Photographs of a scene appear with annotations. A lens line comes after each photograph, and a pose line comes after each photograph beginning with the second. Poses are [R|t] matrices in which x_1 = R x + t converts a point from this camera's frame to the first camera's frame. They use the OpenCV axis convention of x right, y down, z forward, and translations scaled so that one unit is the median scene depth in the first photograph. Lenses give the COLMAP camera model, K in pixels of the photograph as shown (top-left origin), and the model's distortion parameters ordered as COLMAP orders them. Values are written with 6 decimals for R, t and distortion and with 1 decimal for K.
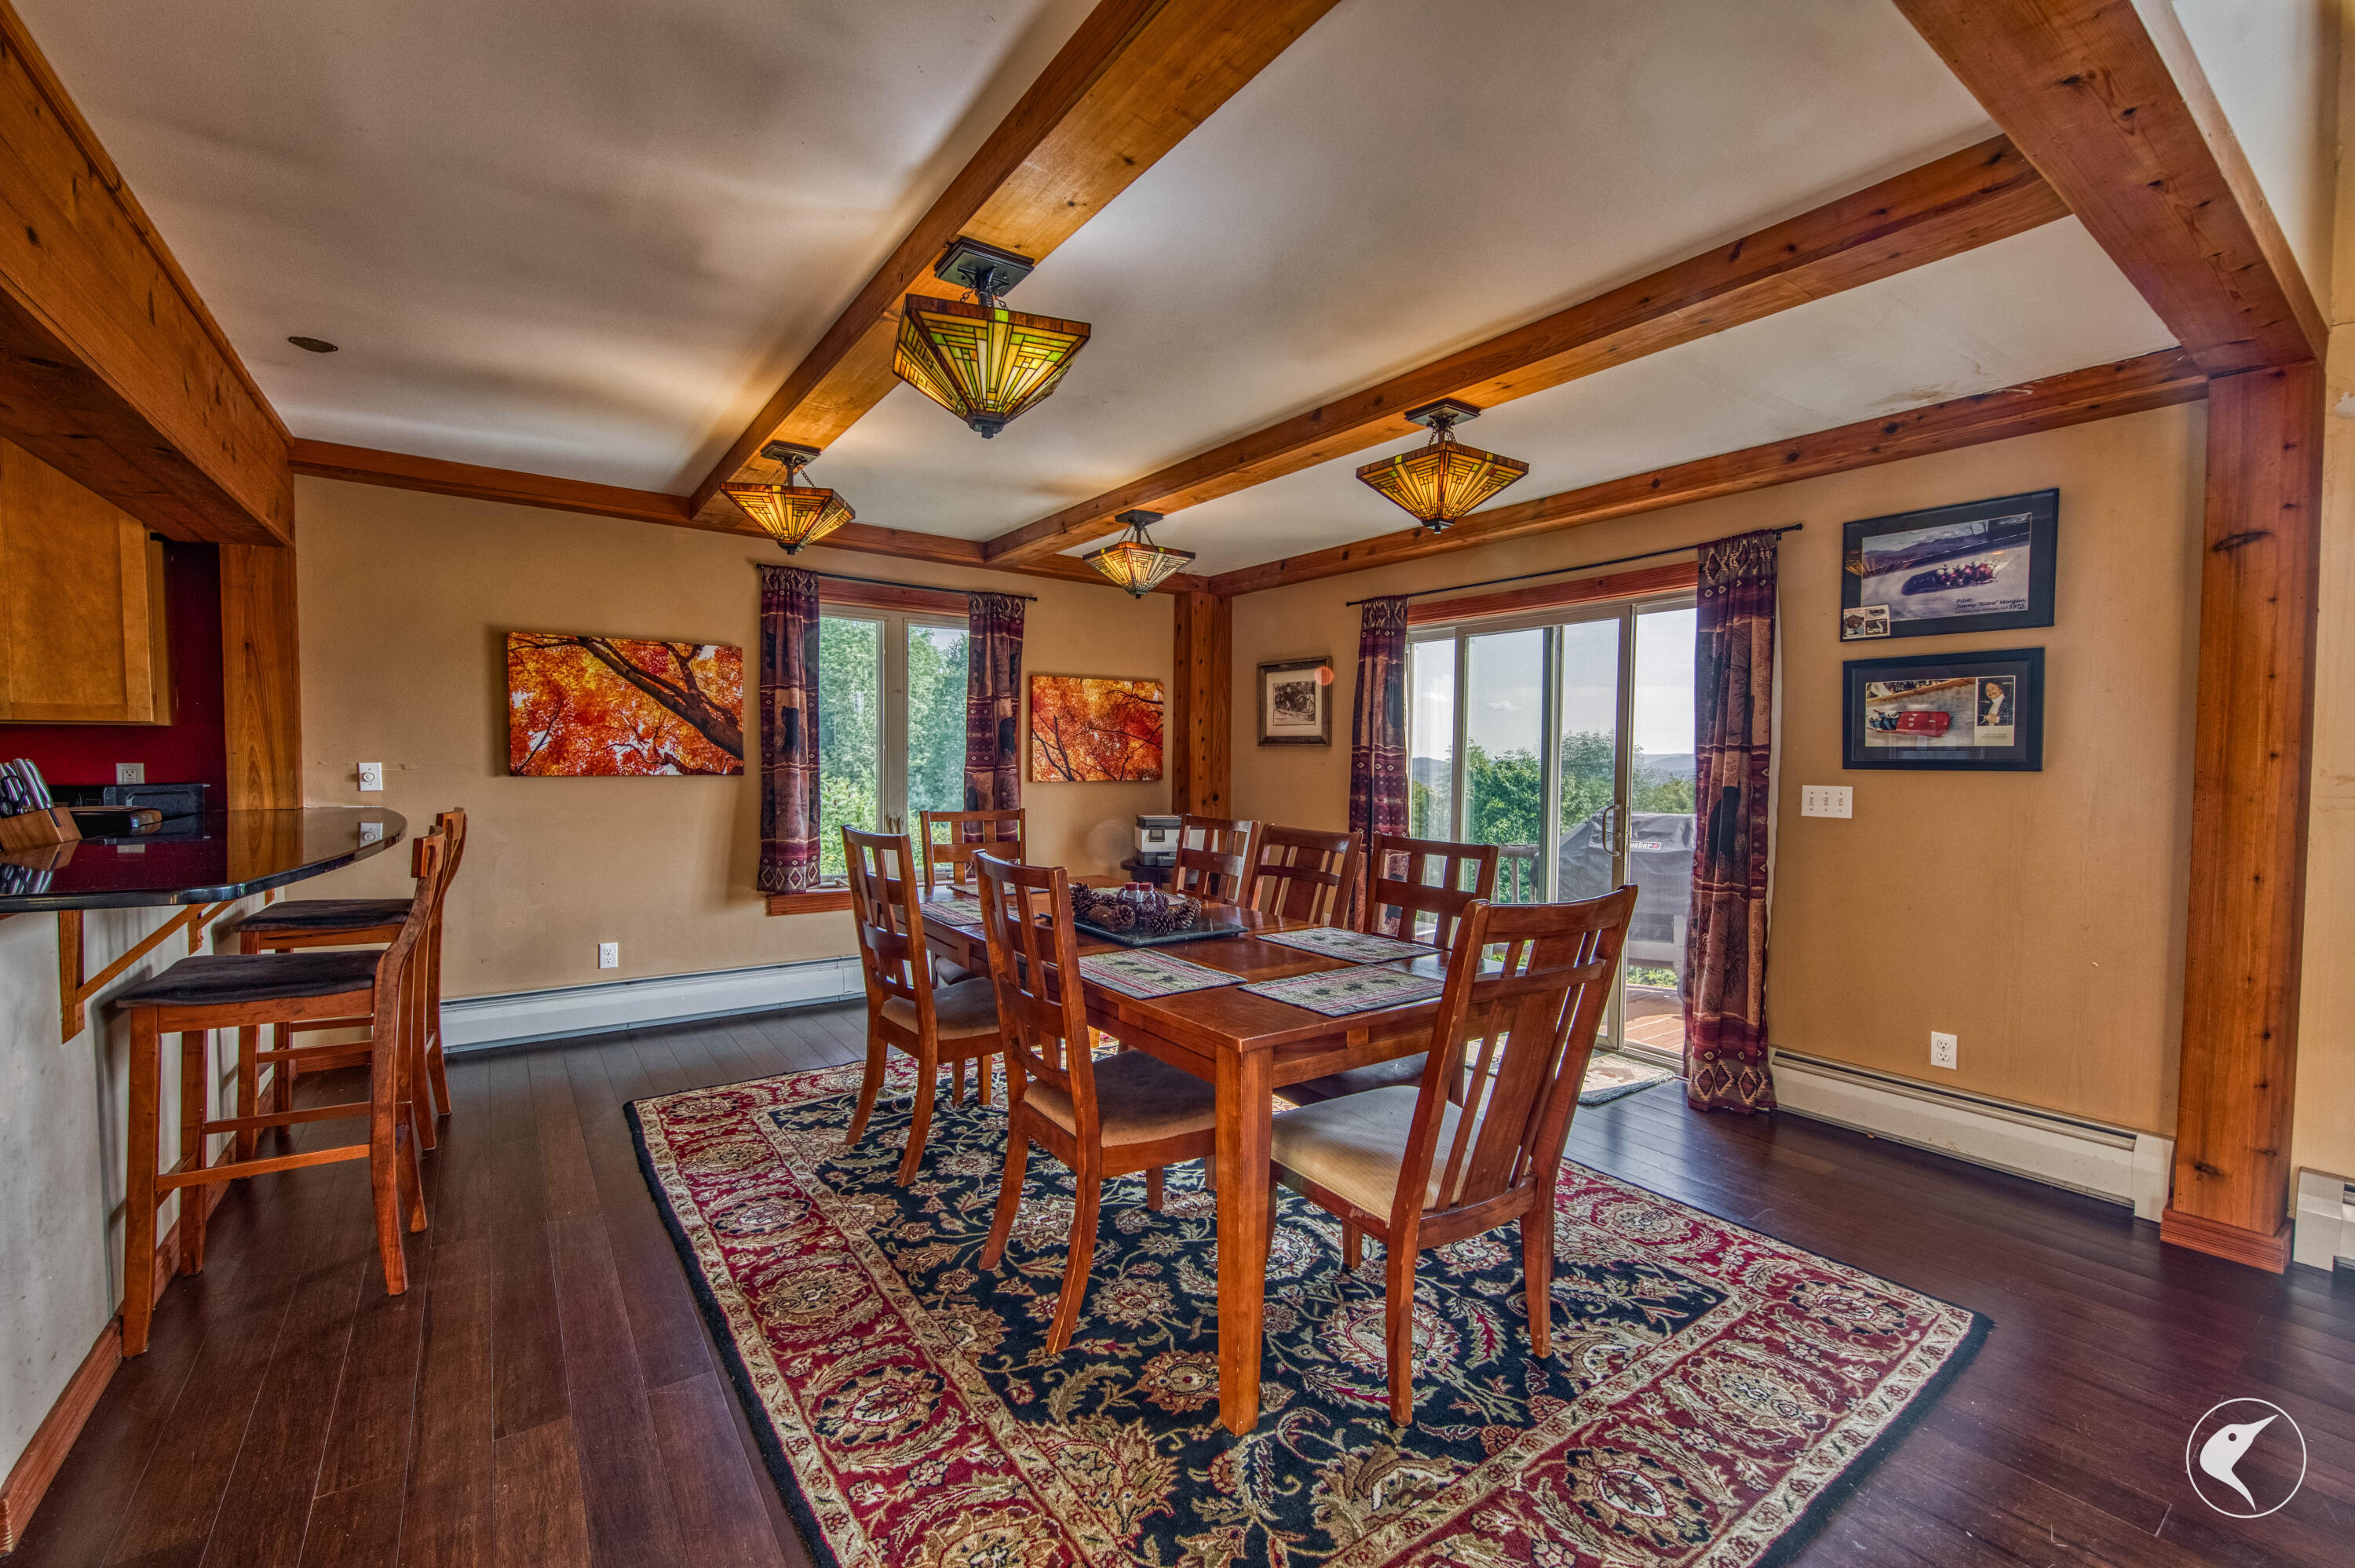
lens RADIAL K [[964.9, 0, 1173.2], [0, 964.9, 787.4], [0, 0, 1]] dist [0.001623, 0.000013]
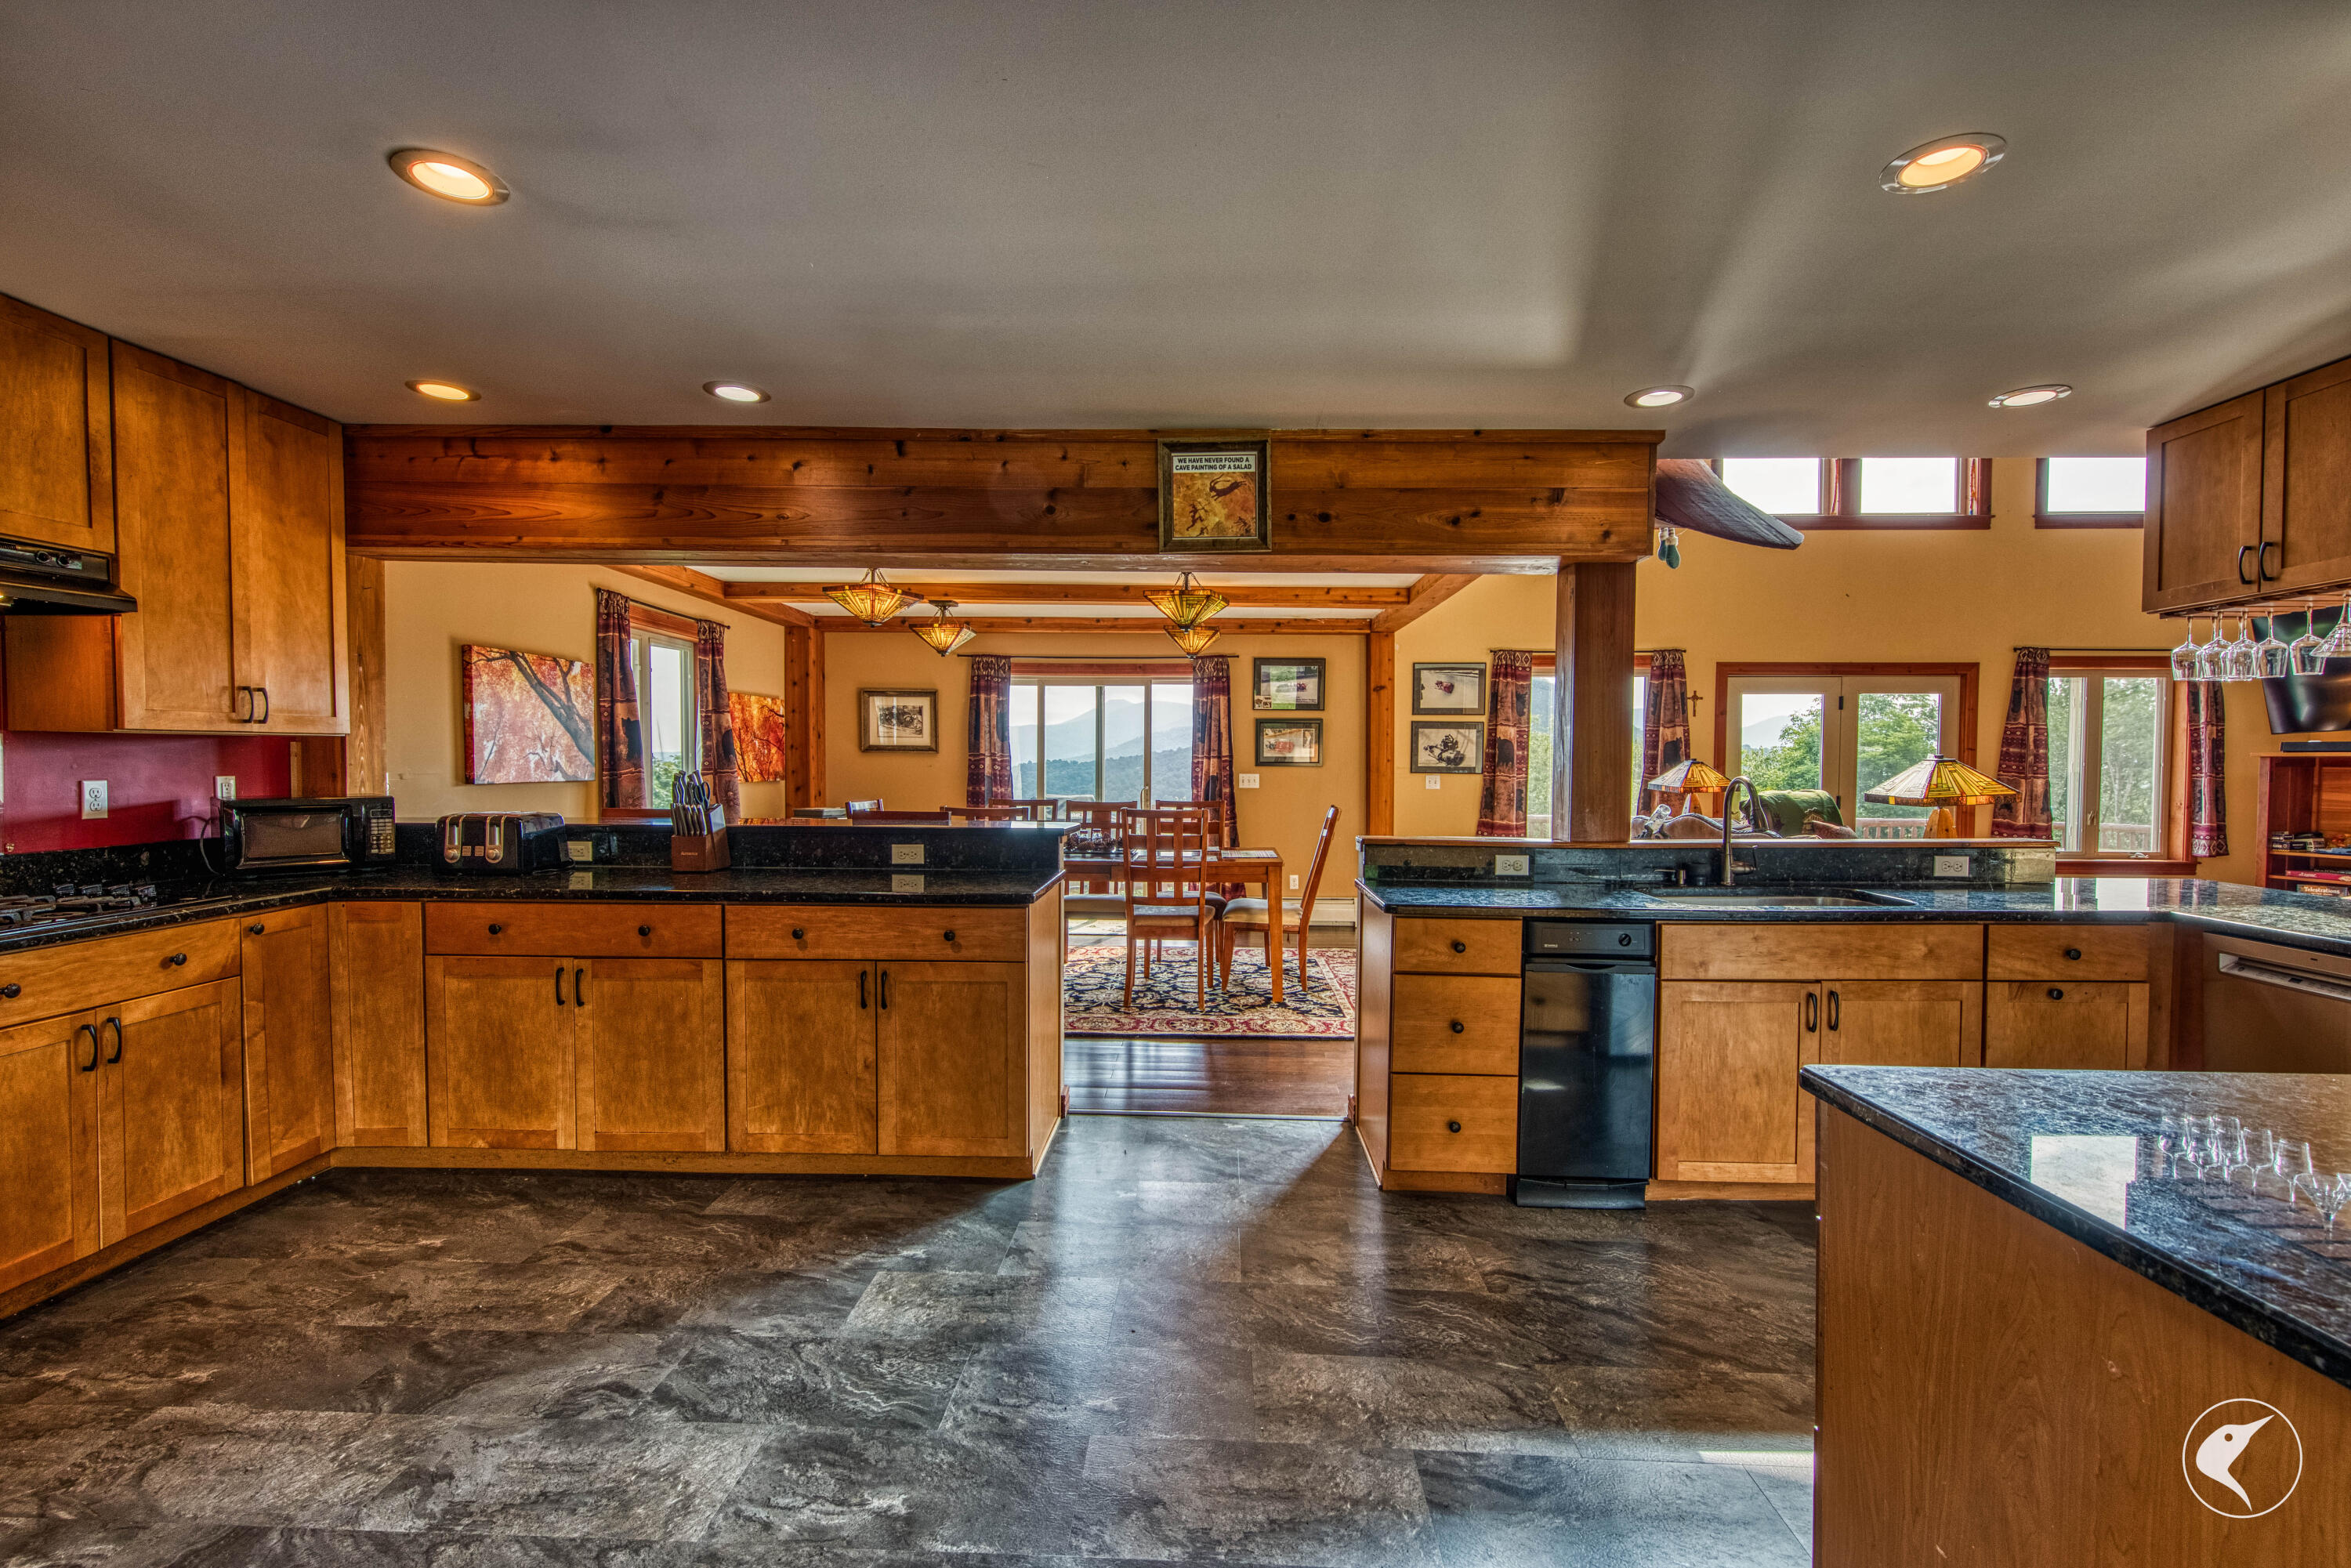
lens RADIAL K [[1077.0, 0, 1175.6], [0, 1077.0, 785.7], [0, 0, 1]] dist [0.011554, -0.001406]
pose [[0.601377, -0.023774, 0.798612, -1.071083], [0.024005, 0.999644, 0.011681, -0.005769], [-0.798605, 0.012146, 0.601733, -0.271805]]
